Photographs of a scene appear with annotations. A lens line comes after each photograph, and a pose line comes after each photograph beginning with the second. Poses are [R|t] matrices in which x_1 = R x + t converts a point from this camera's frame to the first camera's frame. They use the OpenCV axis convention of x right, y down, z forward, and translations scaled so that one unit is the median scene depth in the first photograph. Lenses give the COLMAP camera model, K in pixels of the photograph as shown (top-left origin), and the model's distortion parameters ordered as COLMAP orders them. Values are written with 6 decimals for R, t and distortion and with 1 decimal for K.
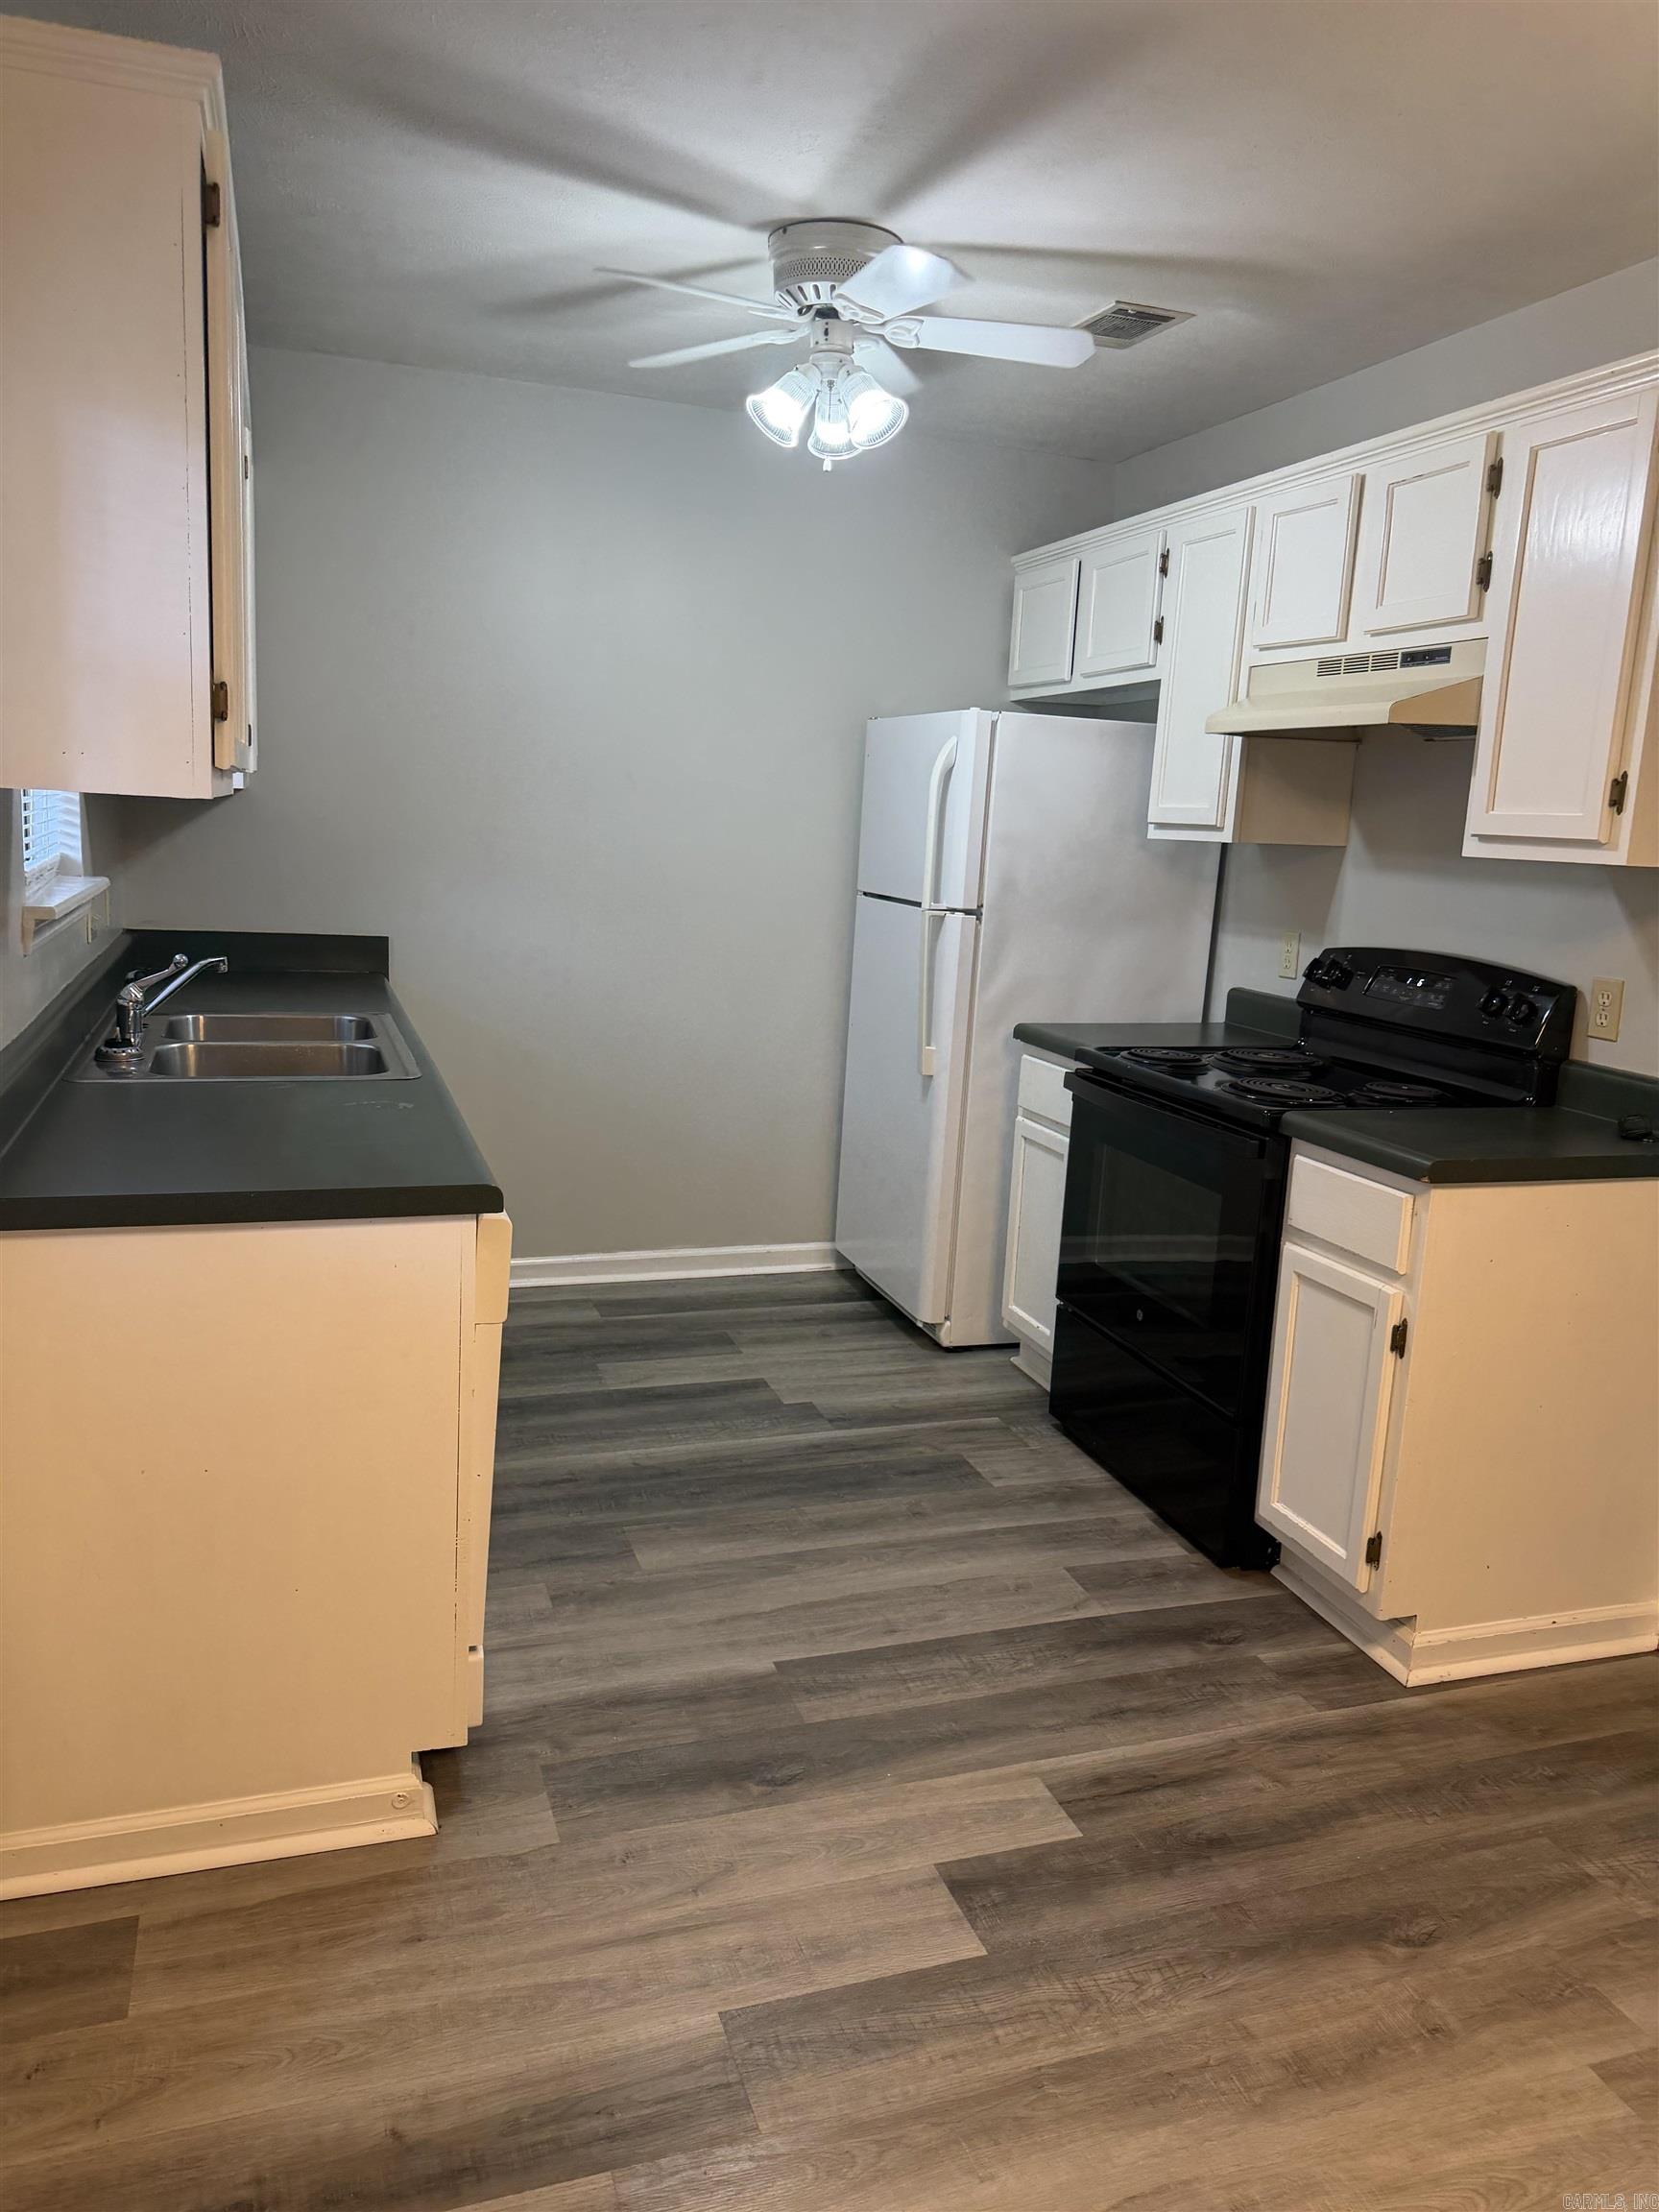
lens RADIAL K [[1570.4, 0, 831.7], [0, 1570.4, 1056.3], [0, 0, 1]] dist [0.001735, -0.007090]
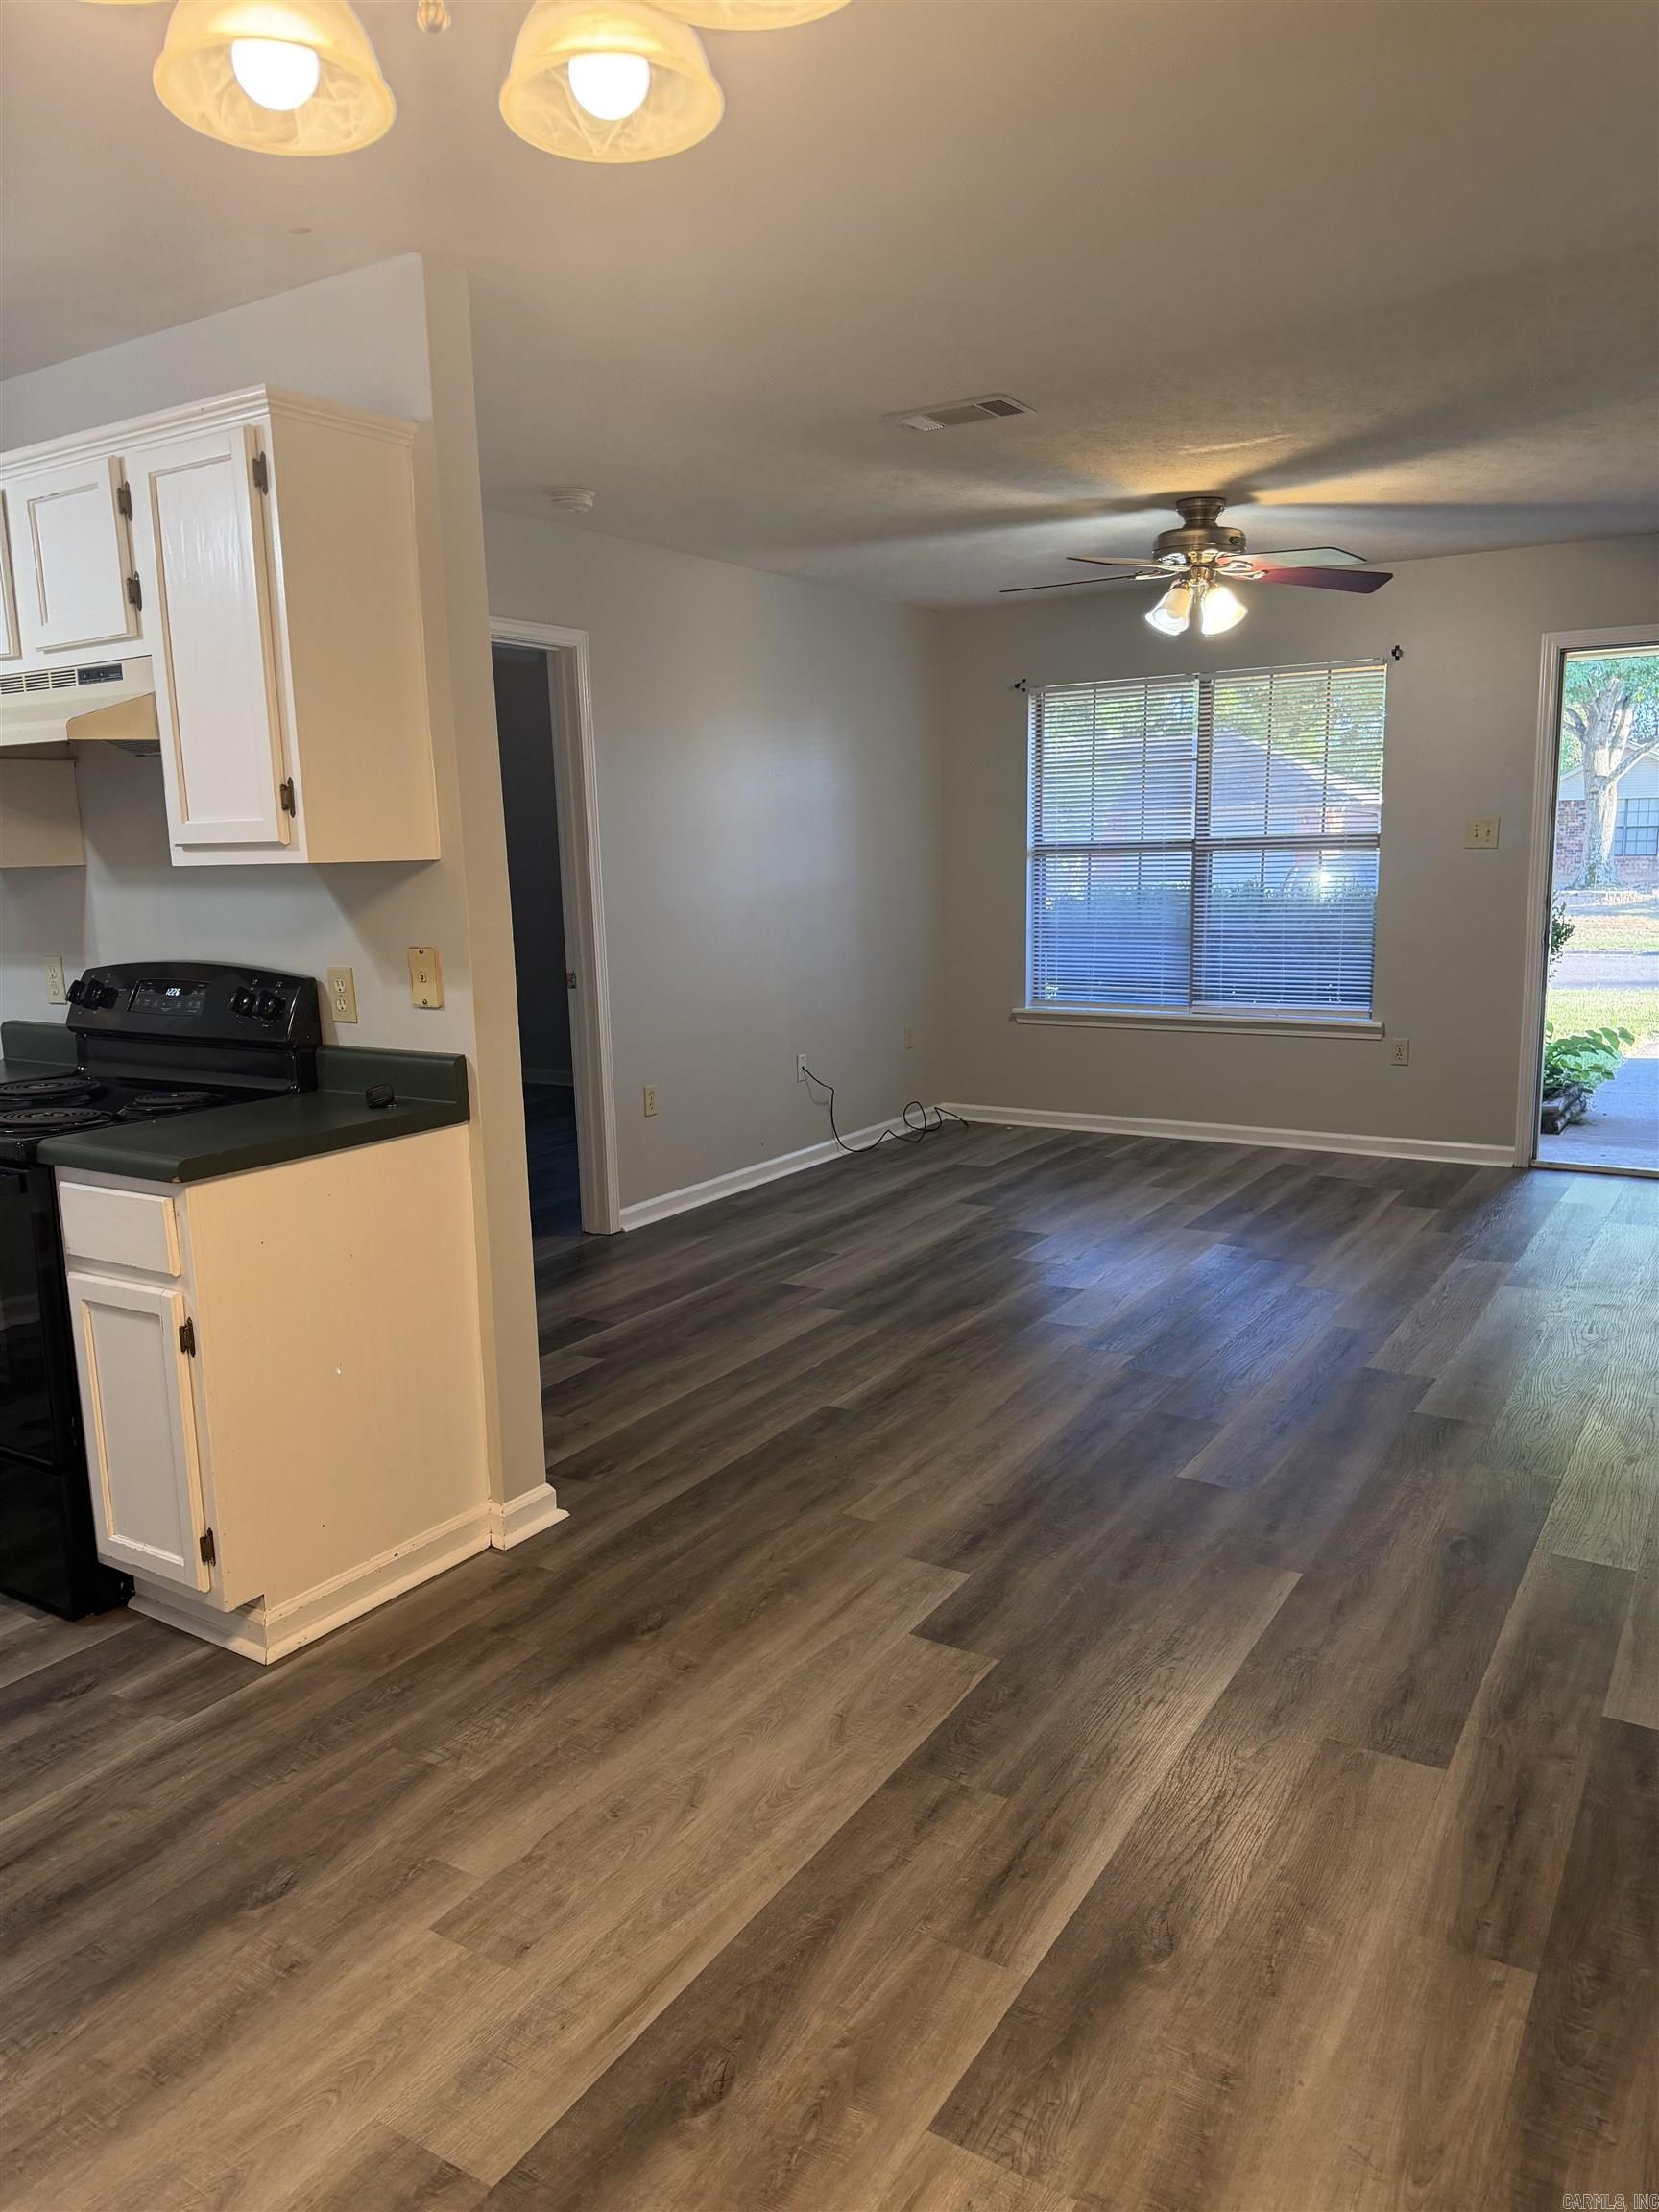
lens RADIAL K [[1570.4, 0, 831.7], [0, 1570.4, 1056.3], [0, 0, 1]] dist [0.001735, -0.007090]
pose [[0.774306, -0.153062, 0.614021, 0.084806], [0.158637, 0.986274, 0.045808, 0.018048], [-0.612604, 0.061937, 0.787959, -0.074062]]
